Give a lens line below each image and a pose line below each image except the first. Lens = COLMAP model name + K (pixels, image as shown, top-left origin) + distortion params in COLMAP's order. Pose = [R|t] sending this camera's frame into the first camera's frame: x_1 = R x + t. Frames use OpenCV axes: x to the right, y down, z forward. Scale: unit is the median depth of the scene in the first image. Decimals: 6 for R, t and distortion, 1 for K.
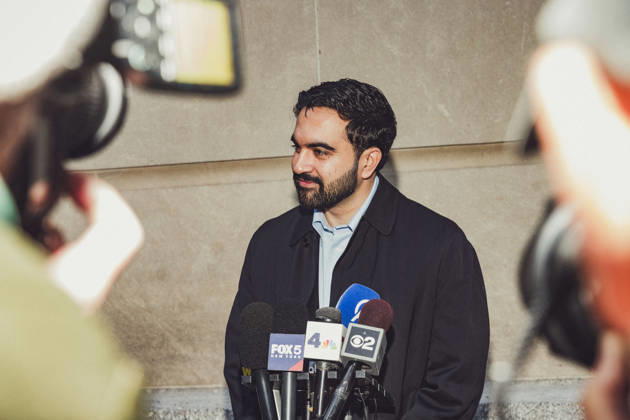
lens RADIAL K [[1168.7, 0, 315.0], [0, 1168.7, 210.0], [0, 0, 1]] dist [-0.012236, 0.036691]
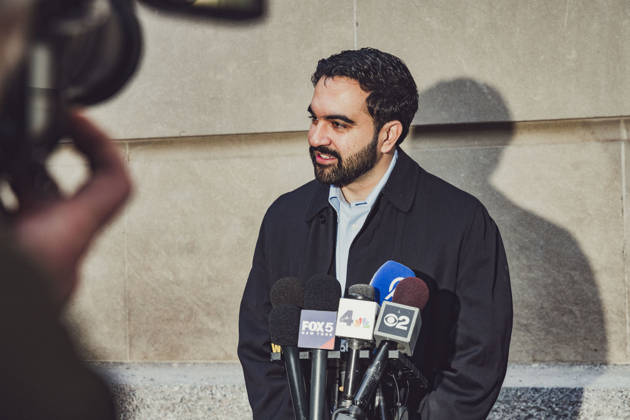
lens RADIAL K [[1168.7, 0, 315.0], [0, 1168.7, 210.0], [0, 0, 1]] dist [-0.012236, 0.036691]
pose [[0.999382, 0.024287, -0.025425, -0.004329], [-0.023795, 0.999527, 0.019505, 0.003800], [0.025887, -0.018888, 0.999486, 0.032964]]
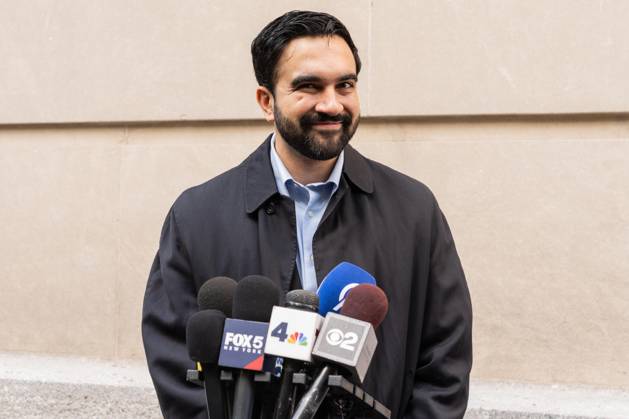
lens RADIAL K [[1094.5, 0, 303.8], [0, 1094.5, 171.2], [0, 0, 1]] dist [0.012674, 0.060430]
pose [[0.992887, 0.059562, -0.103094, 0.083119], [-0.061127, 0.998057, -0.012085, 0.013190], [0.102174, 0.018301, 0.994598, 0.277285]]
